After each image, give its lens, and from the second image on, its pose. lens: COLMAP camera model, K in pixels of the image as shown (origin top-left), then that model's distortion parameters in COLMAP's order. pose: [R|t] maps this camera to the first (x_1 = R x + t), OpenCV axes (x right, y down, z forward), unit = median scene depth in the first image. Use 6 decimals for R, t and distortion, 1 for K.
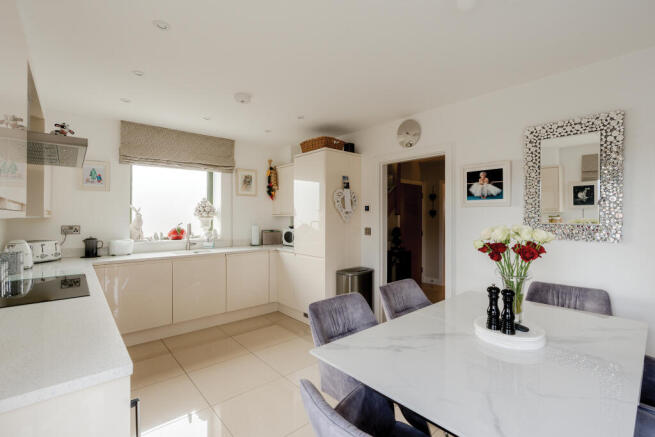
lens RADIAL K [[291.5, 0, 328.2], [0, 291.5, 217.1], [0, 0, 1]] dist [-0.000382, -0.000005]
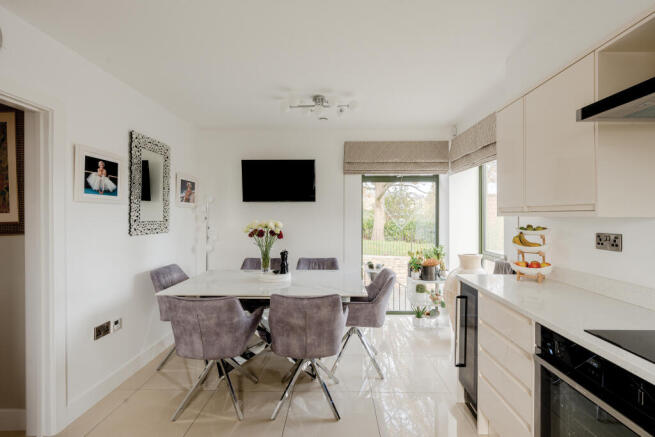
lens RADIAL K [[291.5, 0, 329.3], [0, 291.5, 215.4], [0, 0, 1]] dist [-0.000382, -0.000005]
pose [[-0.736449, 0.001623, 0.676492, -0.446332], [0.006088, 0.999973, 0.004228, -0.000907], [-0.676466, 0.007232, -0.736438, 1.039515]]
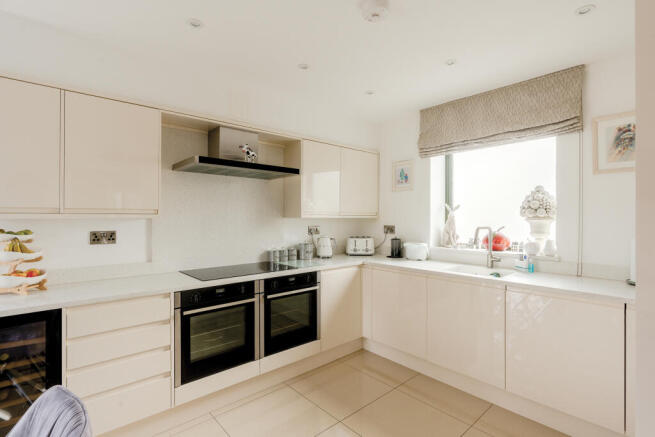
lens RADIAL K [[319.6, 0, 328.1], [0, 319.6, 217.5], [0, 0, 1]] dist [-0.002290, -0.000318]
pose [[0.031302, -0.002789, -0.999506, 0.315918], [-0.004625, 0.999985, -0.002935, 0.004539], [0.999499, 0.004715, 0.031288, 0.812101]]
